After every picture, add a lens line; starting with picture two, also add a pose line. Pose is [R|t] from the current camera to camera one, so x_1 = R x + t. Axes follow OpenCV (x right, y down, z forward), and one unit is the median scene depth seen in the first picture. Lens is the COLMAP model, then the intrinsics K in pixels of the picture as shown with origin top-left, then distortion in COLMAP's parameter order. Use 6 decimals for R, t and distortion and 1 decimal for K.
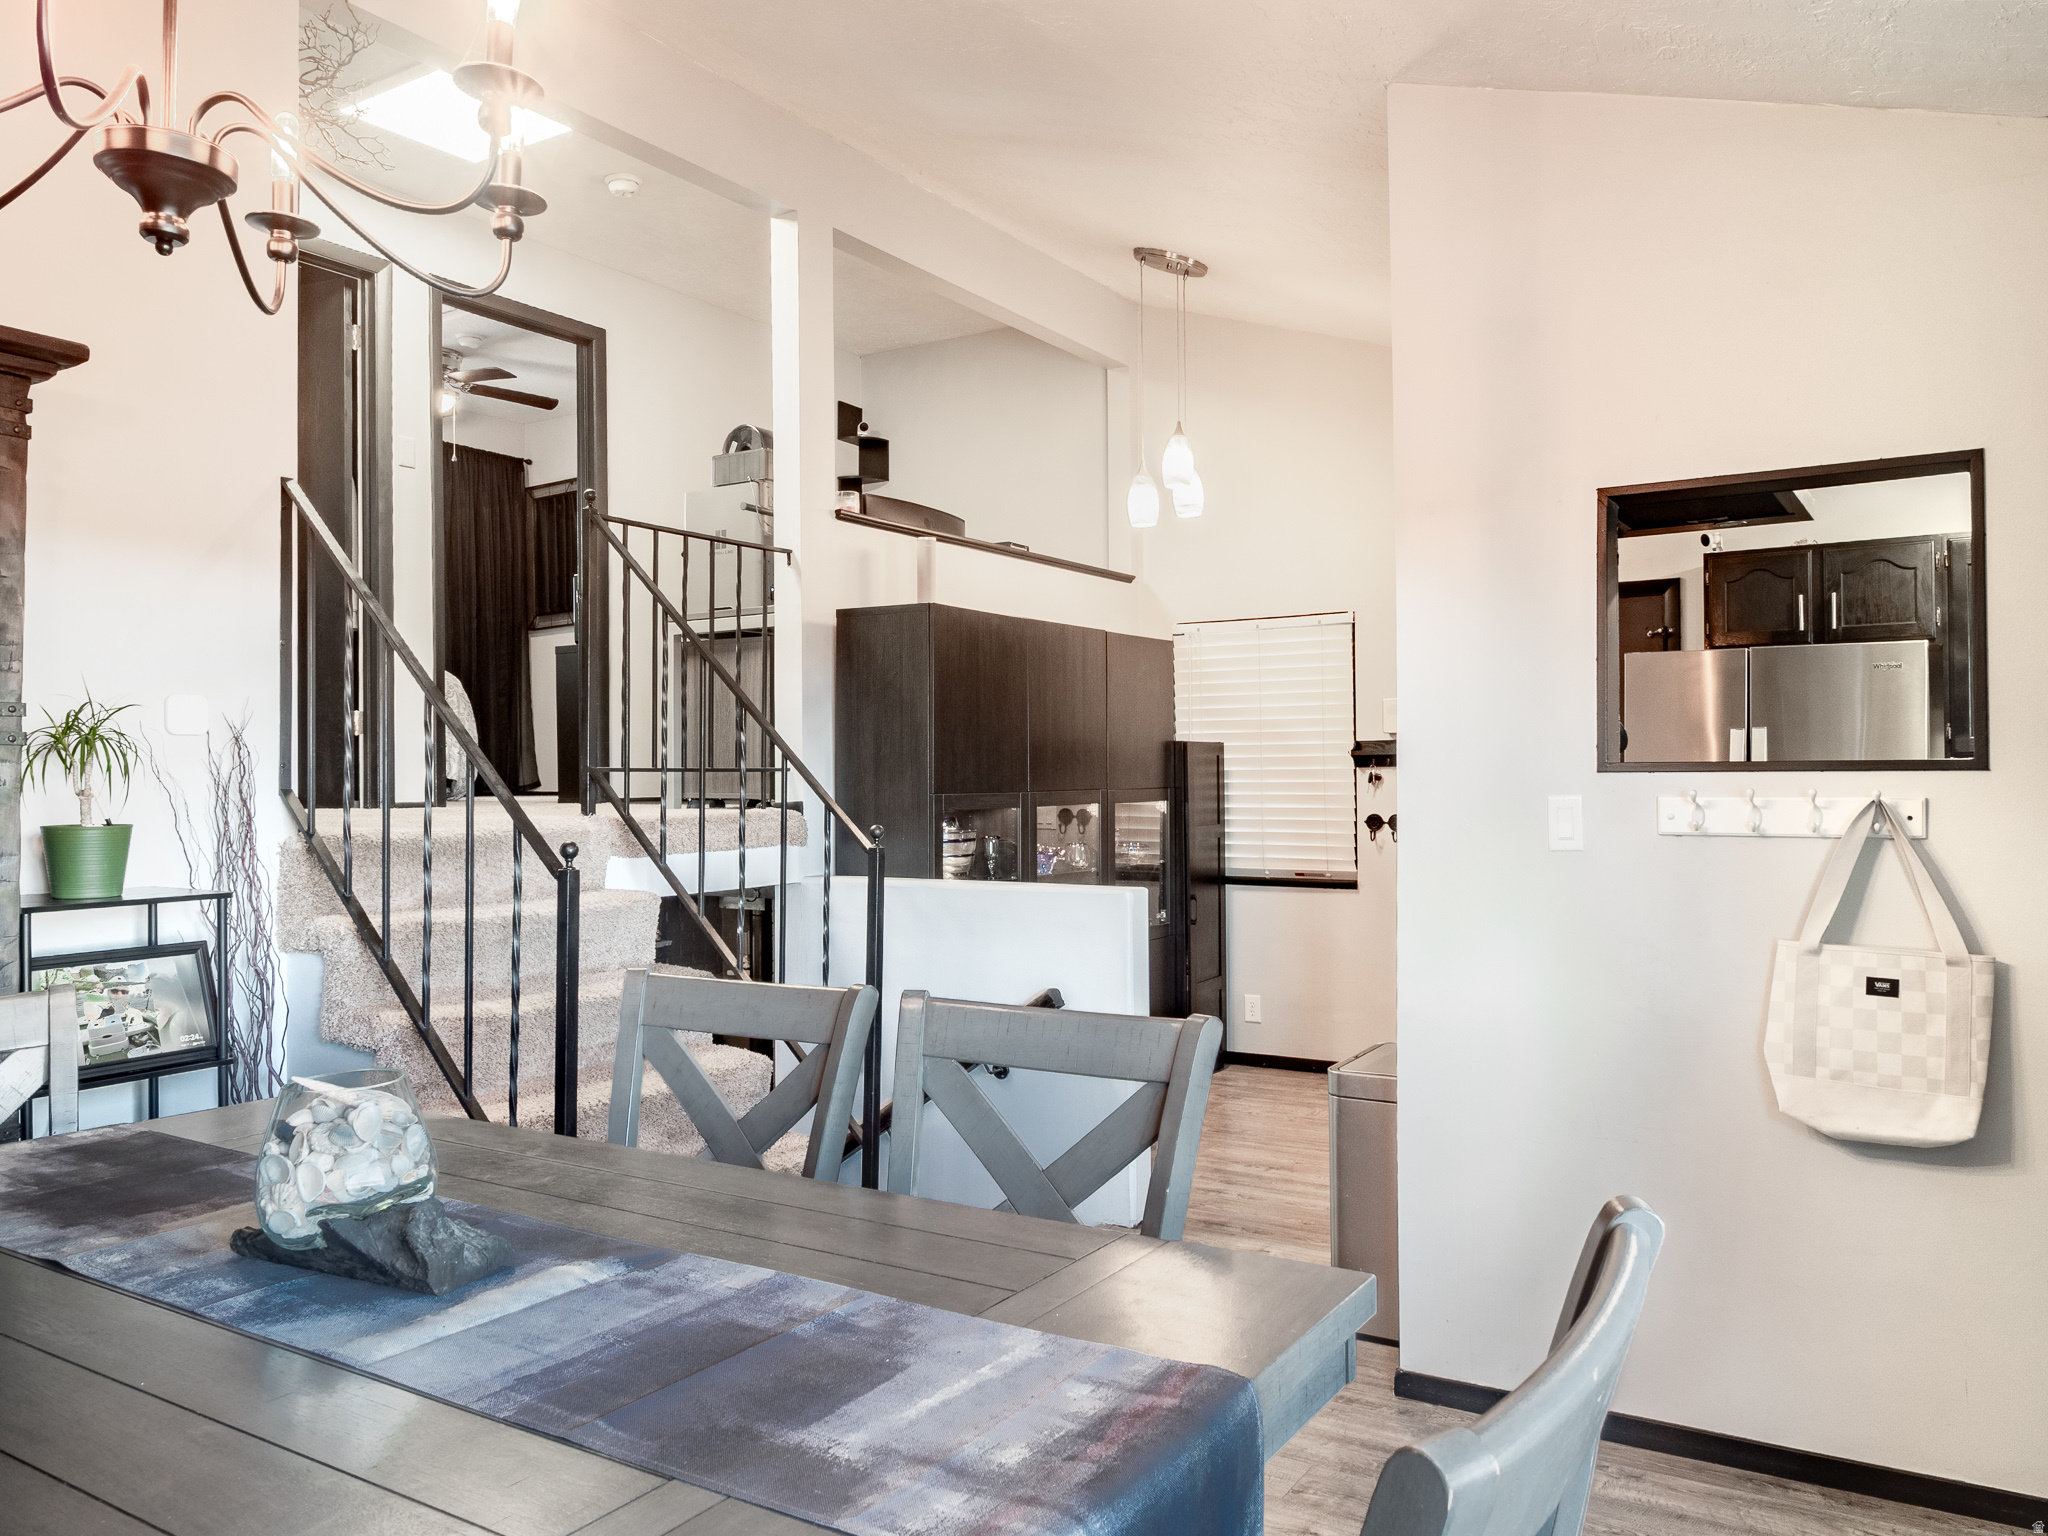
lens RADIAL K [[1509.0, 0, 1022.4], [0, 1509.0, 770.5], [0, 0, 1]] dist [-0.019542, 0.004972]
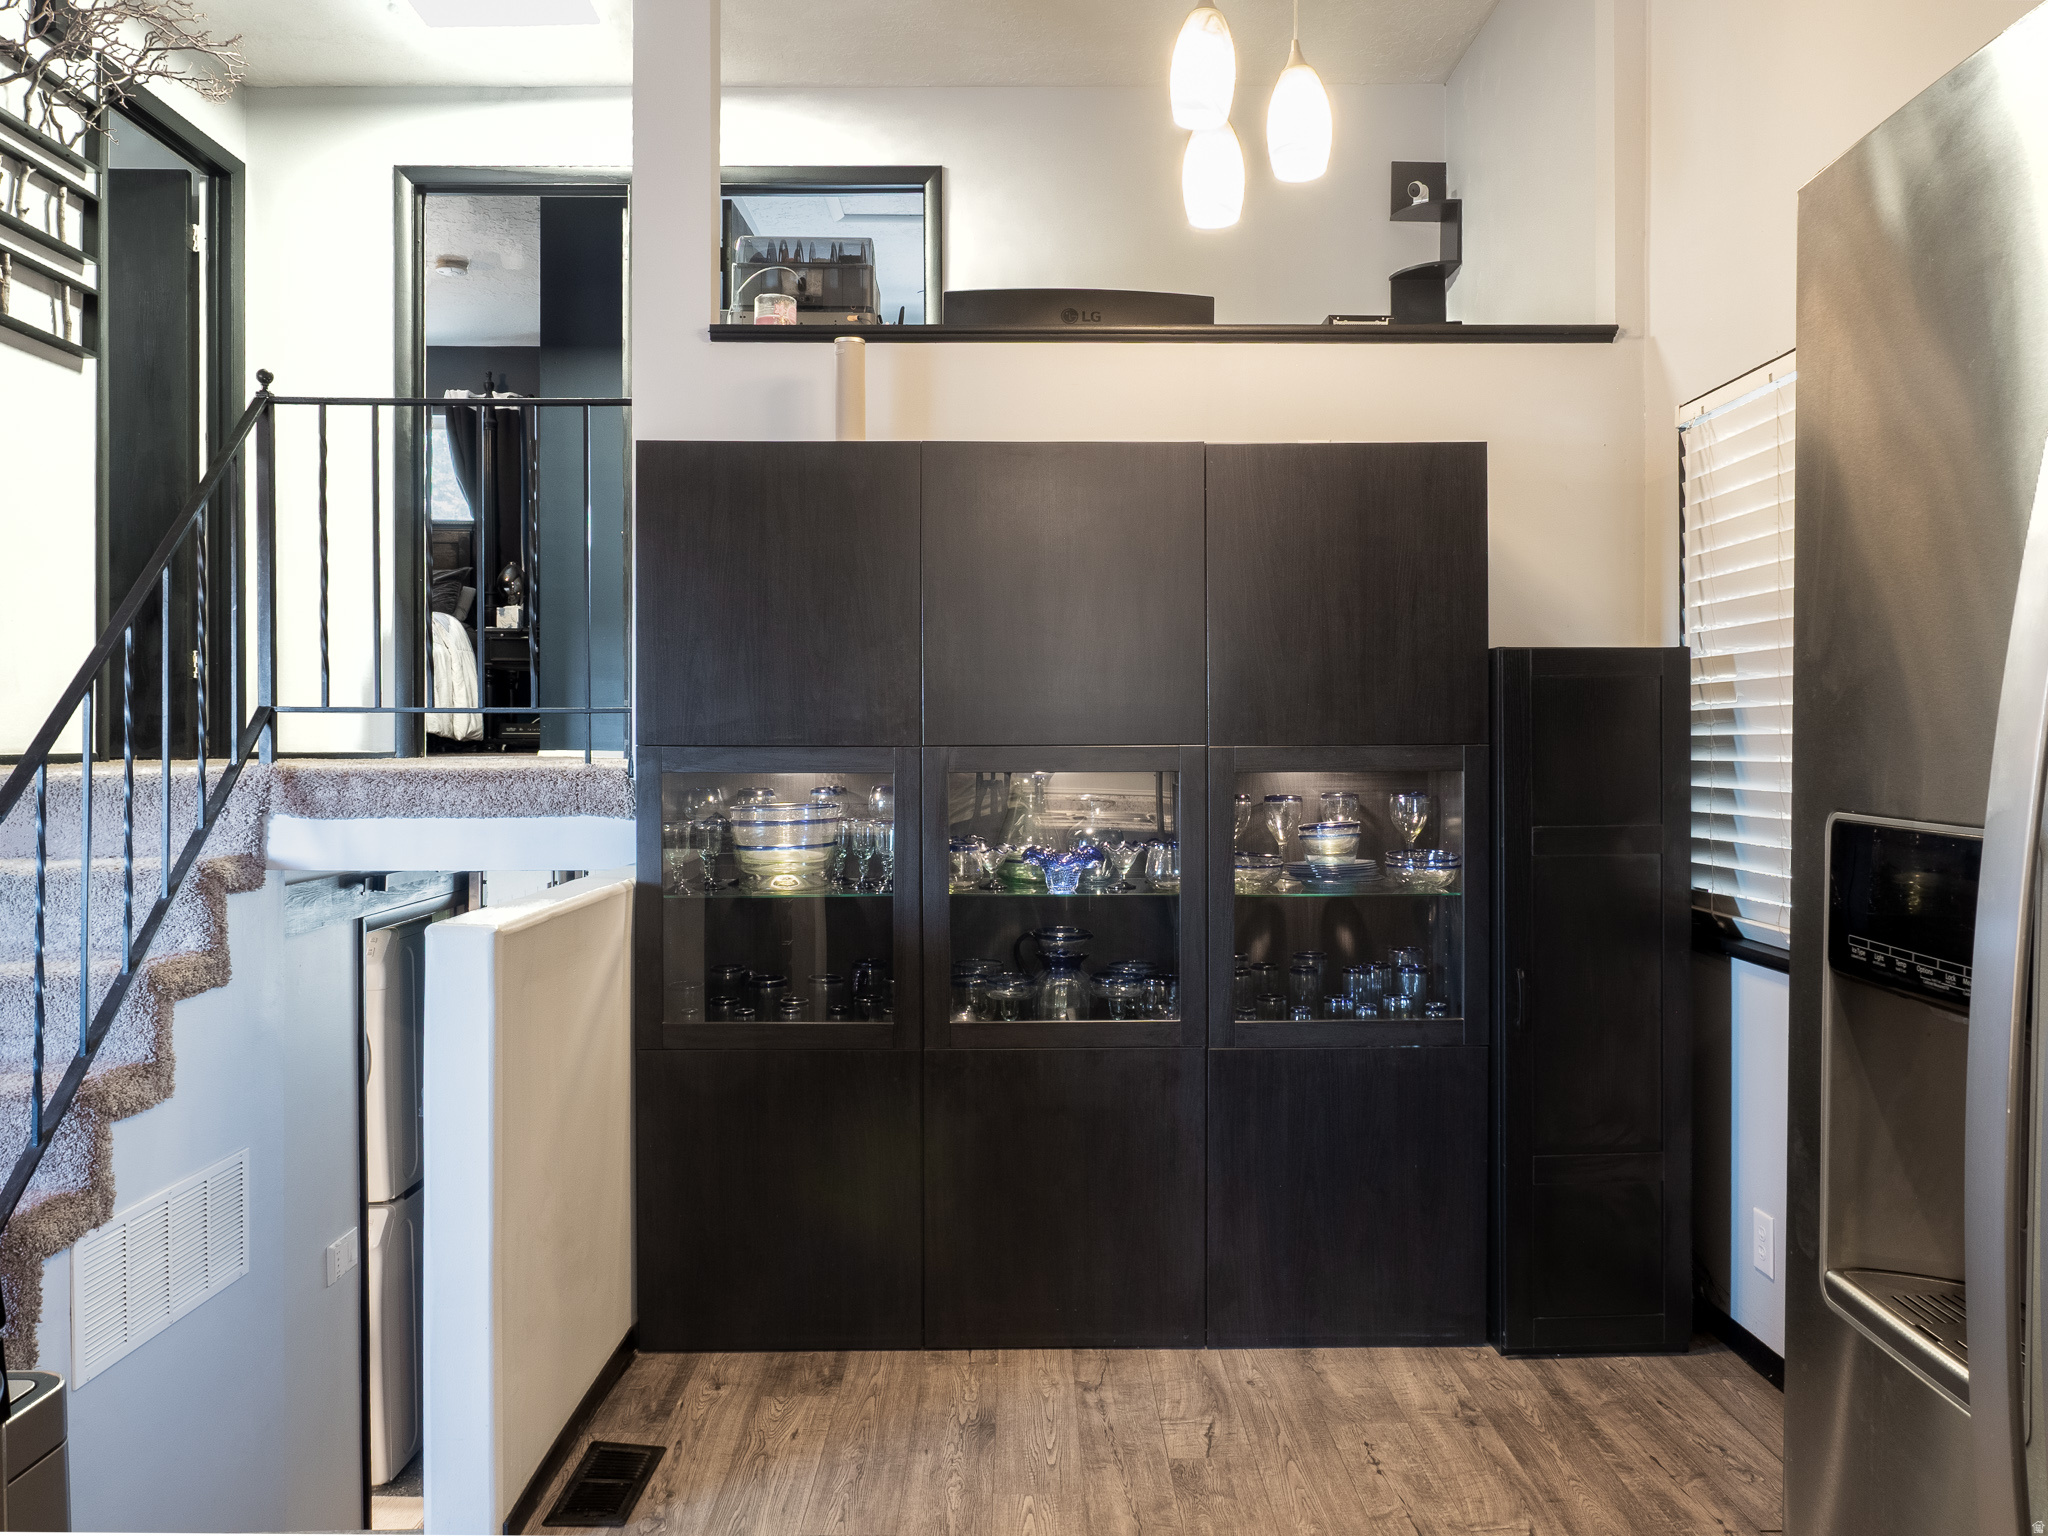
lens RADIAL K [[1509.0, 0, 1030.5], [0, 1509.0, 767.2], [0, 0, 1]] dist [-0.019542, 0.004972]
pose [[0.556522, 0.016029, -0.830678, 0.444333], [0.004037, 0.999750, 0.021996, 0.010208], [0.830823, -0.015595, 0.556318, 0.623996]]
